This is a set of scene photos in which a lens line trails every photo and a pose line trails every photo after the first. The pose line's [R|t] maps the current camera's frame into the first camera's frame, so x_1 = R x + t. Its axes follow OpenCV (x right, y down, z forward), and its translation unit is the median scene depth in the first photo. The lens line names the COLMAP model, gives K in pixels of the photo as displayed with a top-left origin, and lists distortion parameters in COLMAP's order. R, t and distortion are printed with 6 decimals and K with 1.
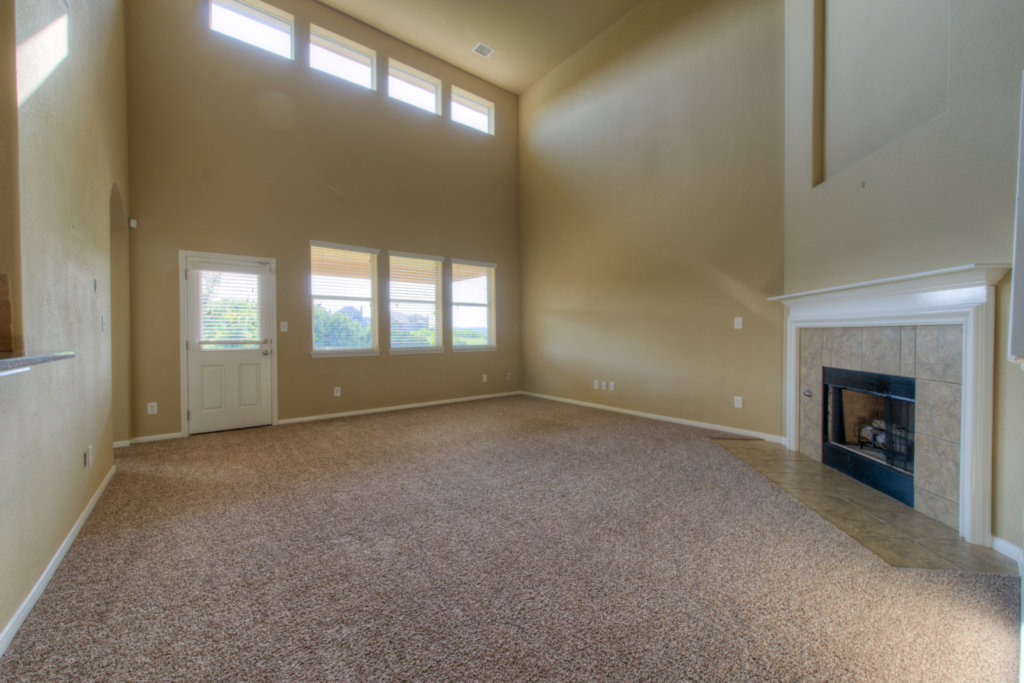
lens RADIAL K [[397.9, 0, 510.0], [0, 397.9, 339.7], [0, 0, 1]] dist [0.001473, -0.000821]
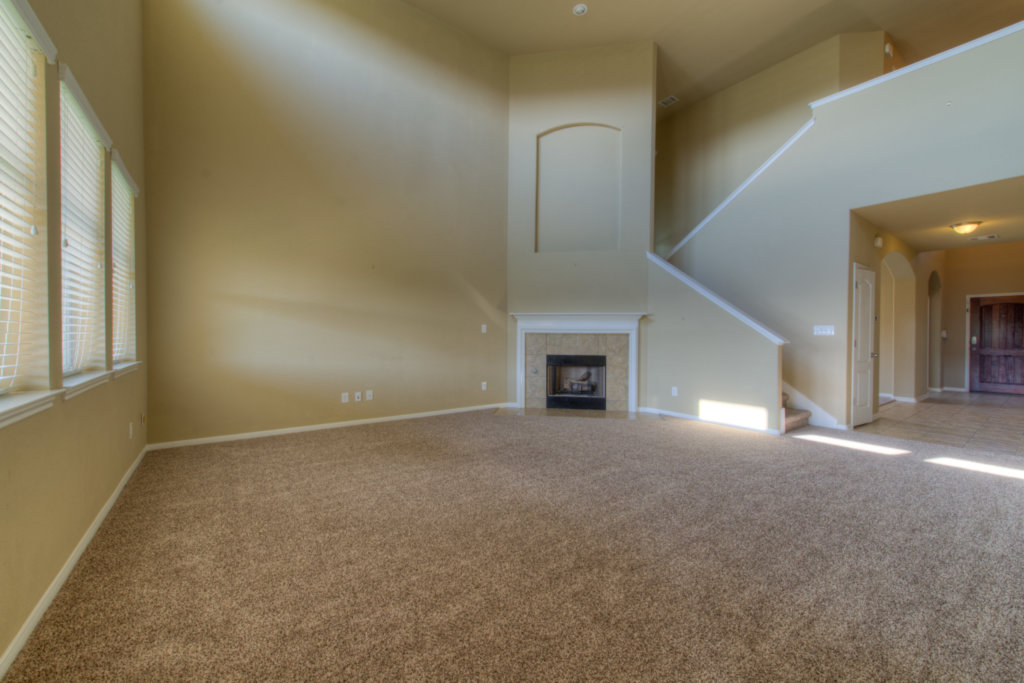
lens RADIAL K [[397.9, 0, 513.5], [0, 397.9, 338.4], [0, 0, 1]] dist [0.001473, -0.000821]
pose [[0.023746, -0.001848, 0.999716, -1.075806], [0.009073, 0.999958, 0.001633, -0.012375], [-0.999677, 0.009032, 0.023762, 1.158009]]
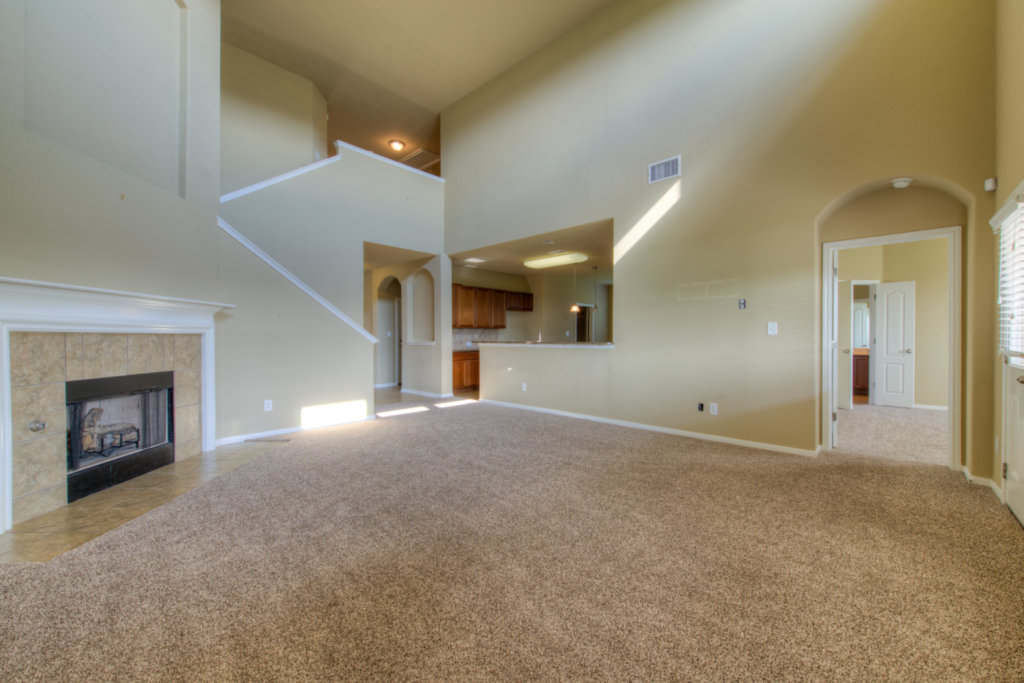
lens RADIAL K [[397.9, 0, 513.3], [0, 397.9, 340.2], [0, 0, 1]] dist [0.001473, -0.000821]
pose [[-0.985909, 0.008066, -0.167090, 0.044390], [0.004349, 0.999735, 0.022601, -0.030154], [0.167228, 0.021555, -0.985683, 2.012340]]
